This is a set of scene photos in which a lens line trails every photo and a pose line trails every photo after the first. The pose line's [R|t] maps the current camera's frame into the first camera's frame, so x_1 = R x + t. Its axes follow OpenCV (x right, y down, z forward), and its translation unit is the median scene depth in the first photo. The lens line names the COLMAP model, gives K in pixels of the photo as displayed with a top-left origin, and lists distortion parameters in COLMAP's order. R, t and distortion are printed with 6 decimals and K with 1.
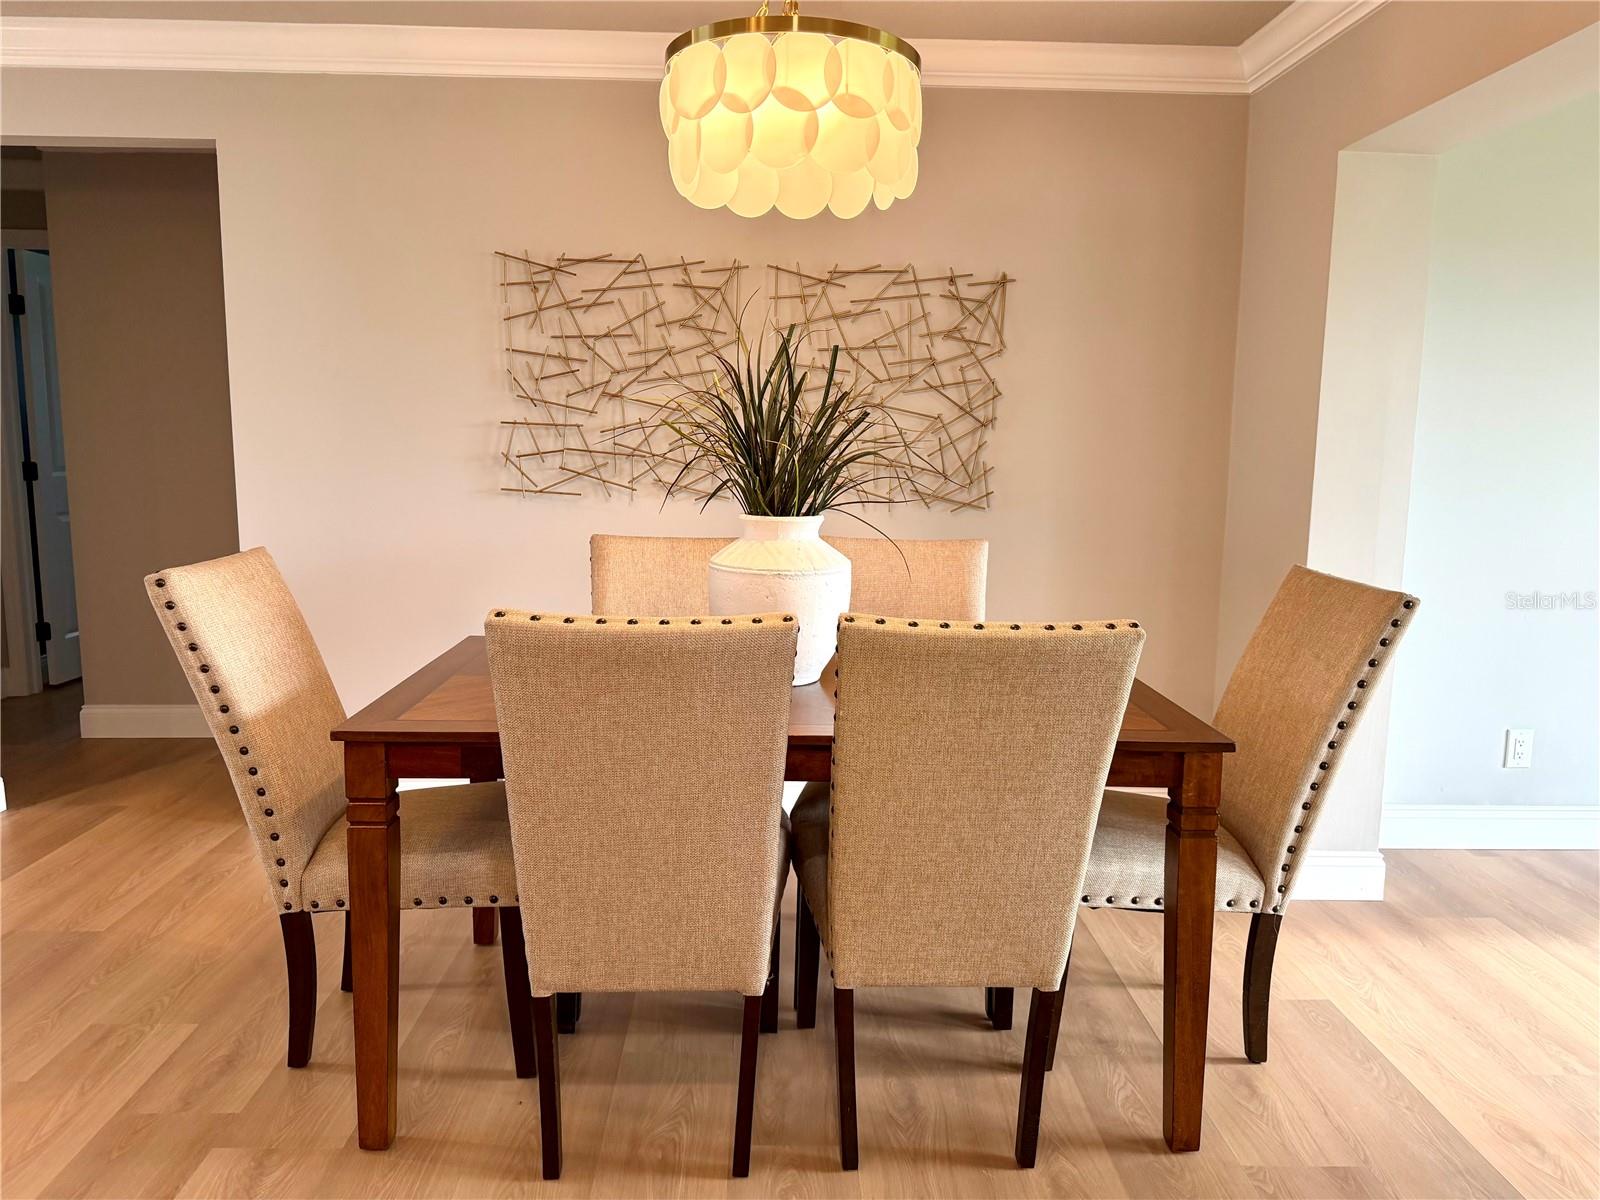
lens RADIAL K [[1113.0, 0, 800.0], [0, 1113.0, 600.0], [0, 0, 1]] dist [0.096109, -0.124251]
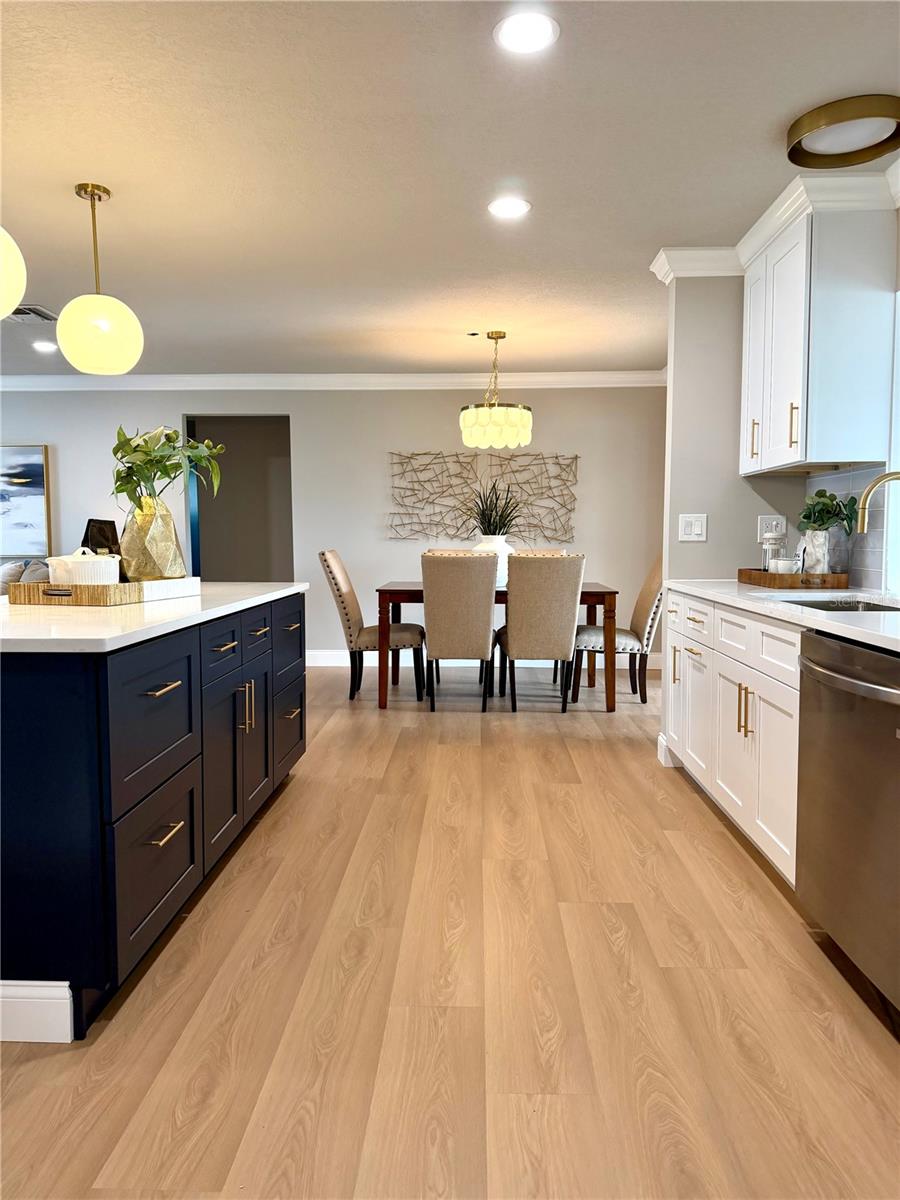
lens RADIAL K [[898.9, 0, 435.4], [0, 898.9, 603.6], [0, 0, 1]] dist [0.148629, -0.267522]
pose [[0.996786, -0.009243, -0.079577, 0.015585], [0.003220, 0.997142, -0.075481, 0.225177], [0.080048, 0.074982, 0.993967, -1.145391]]
